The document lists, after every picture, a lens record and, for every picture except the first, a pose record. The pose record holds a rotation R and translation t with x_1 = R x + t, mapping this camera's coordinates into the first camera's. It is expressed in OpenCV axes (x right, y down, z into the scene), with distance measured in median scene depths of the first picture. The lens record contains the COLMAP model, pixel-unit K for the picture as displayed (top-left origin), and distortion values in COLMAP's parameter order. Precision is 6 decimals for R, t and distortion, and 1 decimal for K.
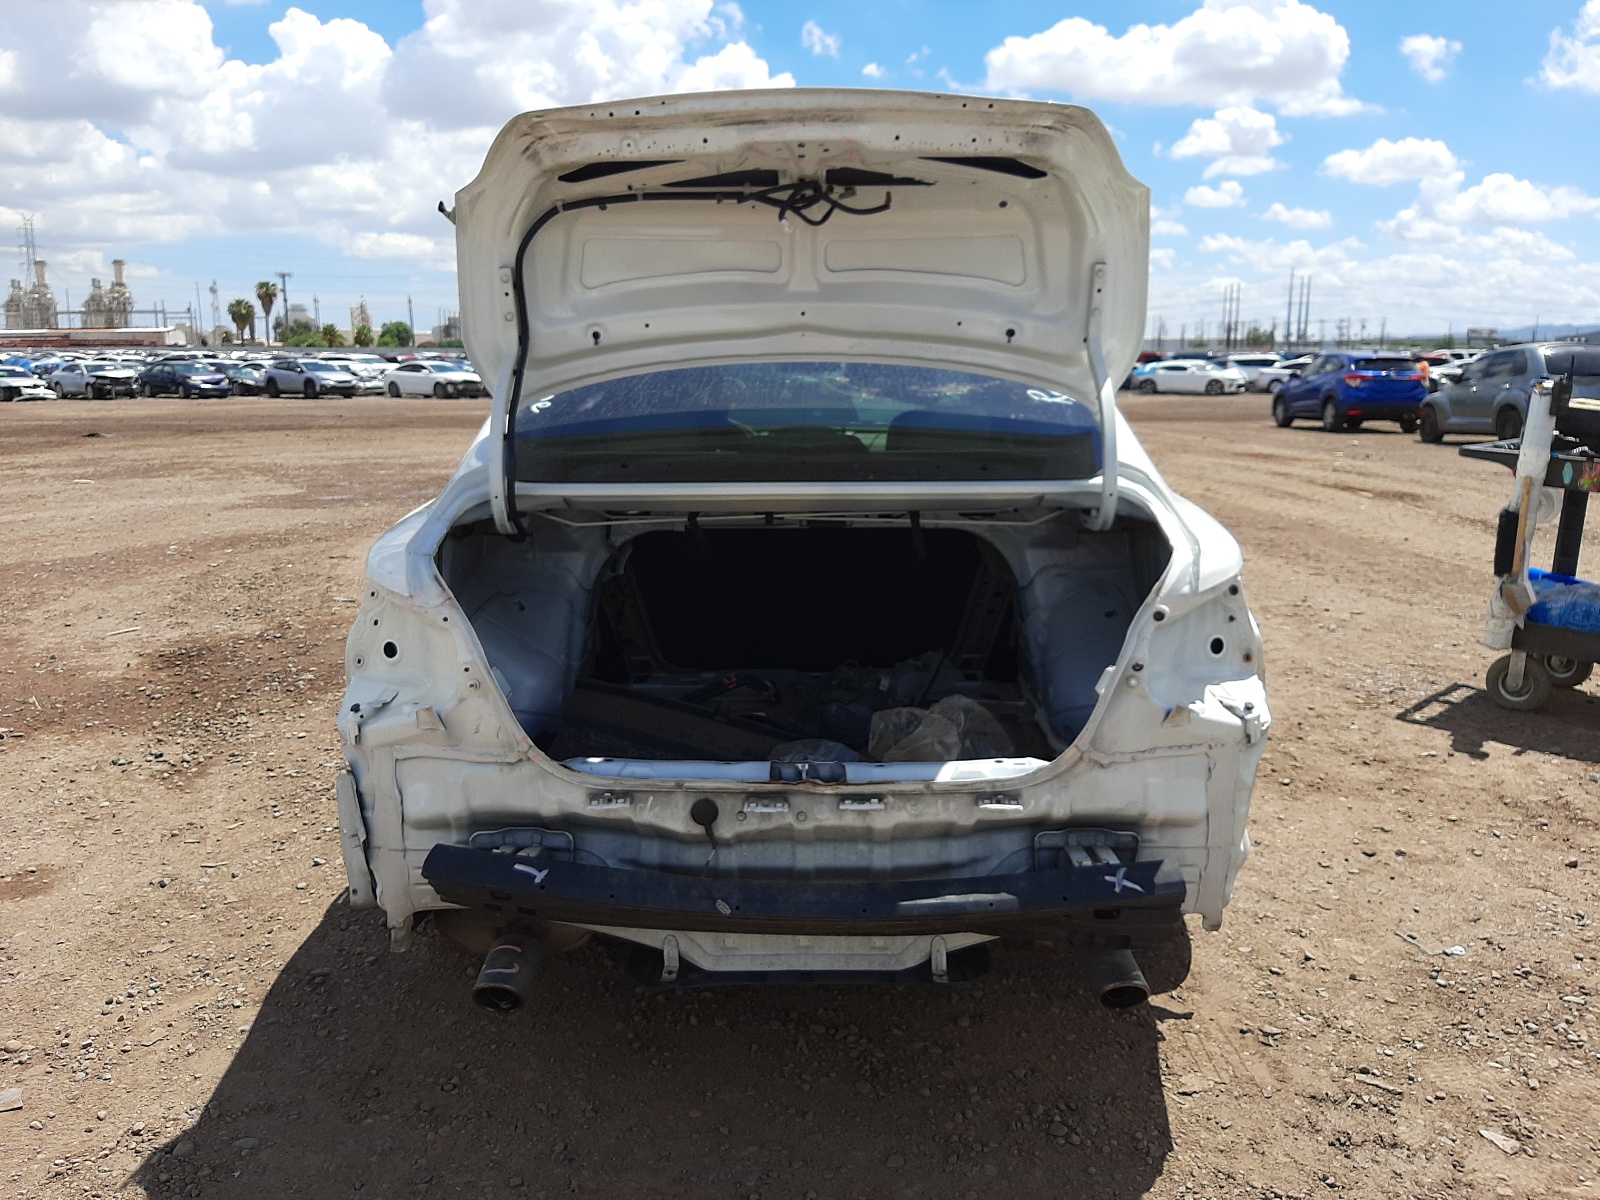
lens RADIAL K [[1375.9, 0, 818.7], [0, 1375.9, 600.5], [0, 0, 1]] dist [0.080238, -0.207897]
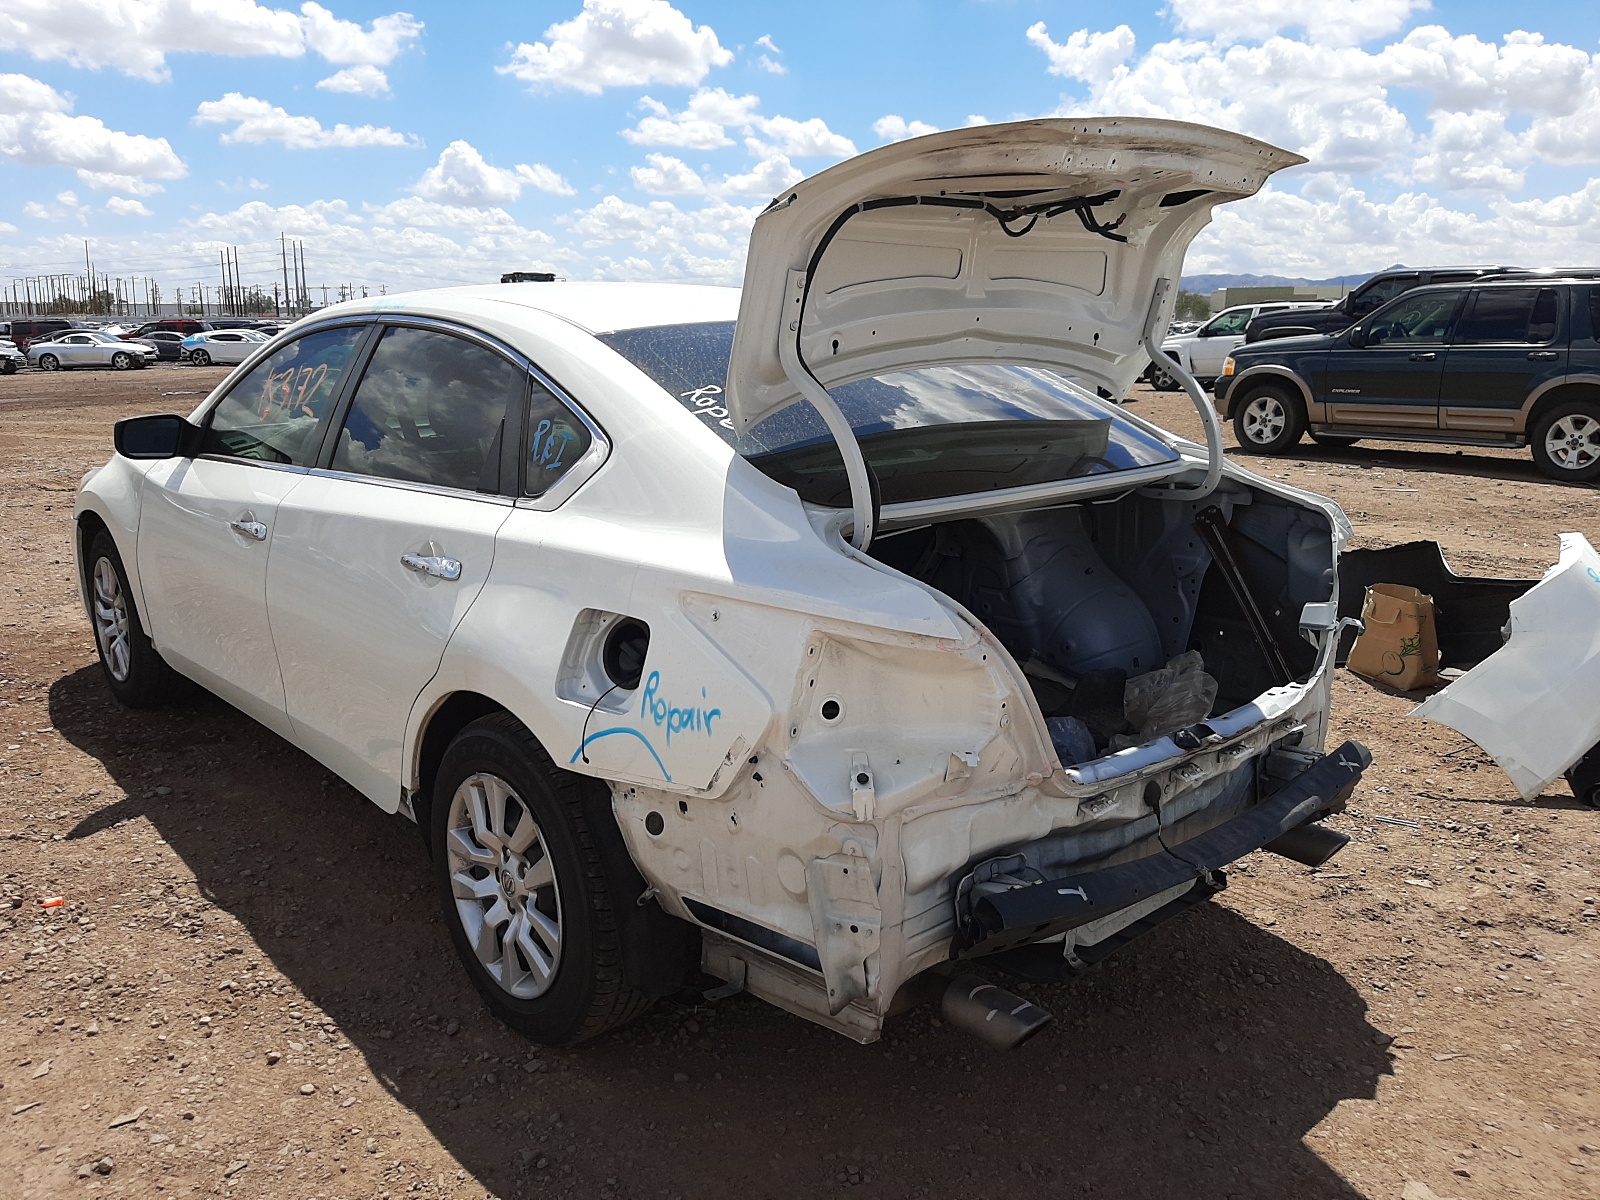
lens RADIAL K [[1375.9, 0, 818.7], [0, 1375.9, 600.5], [0, 0, 1]] dist [0.080238, -0.207897]
pose [[0.675244, -0.145163, 0.723169, -0.173322], [0.124417, 0.988810, 0.082314, -0.019570], [-0.727026, 0.034392, 0.685749, 0.075404]]
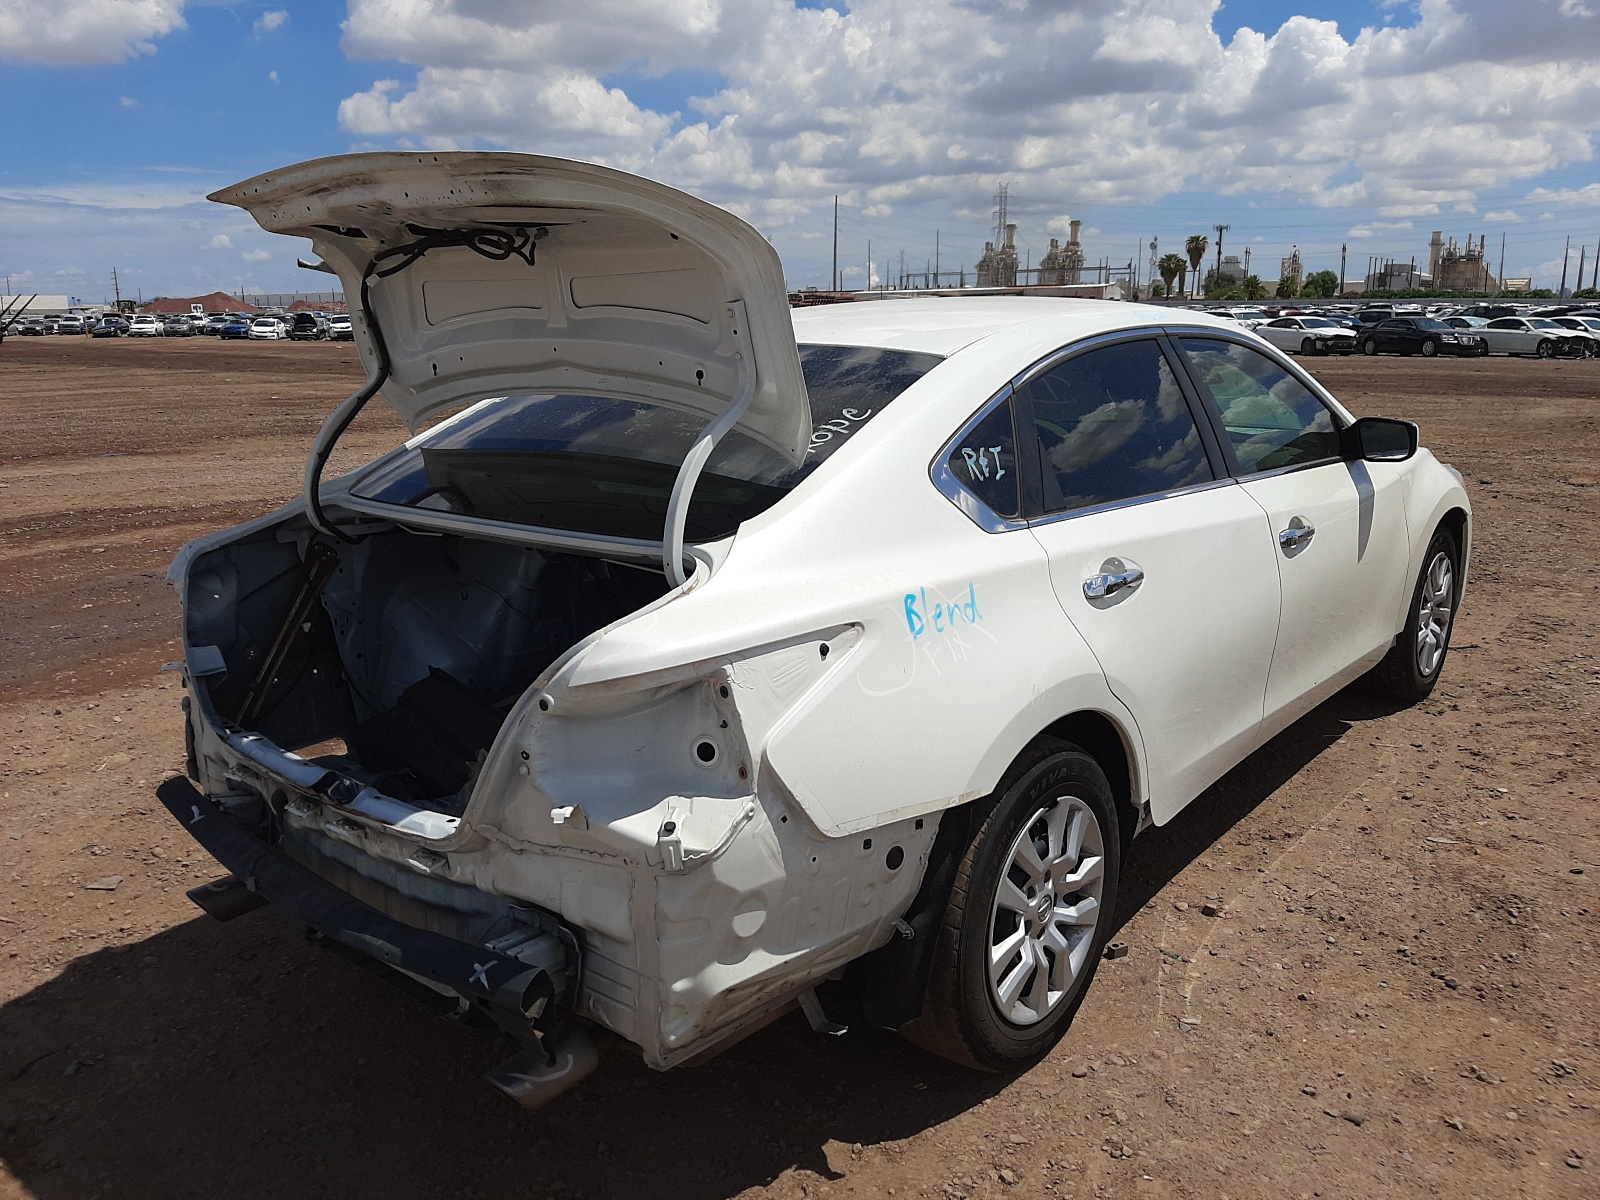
lens RADIAL K [[1375.9, 0, 818.7], [0, 1375.9, 600.5], [0, 0, 1]] dist [0.080238, -0.207897]
pose [[0.729818, 0.135529, -0.670073, 0.165169], [-0.106470, 0.990726, 0.084422, -0.025912], [0.675300, 0.009730, 0.737479, 0.075149]]
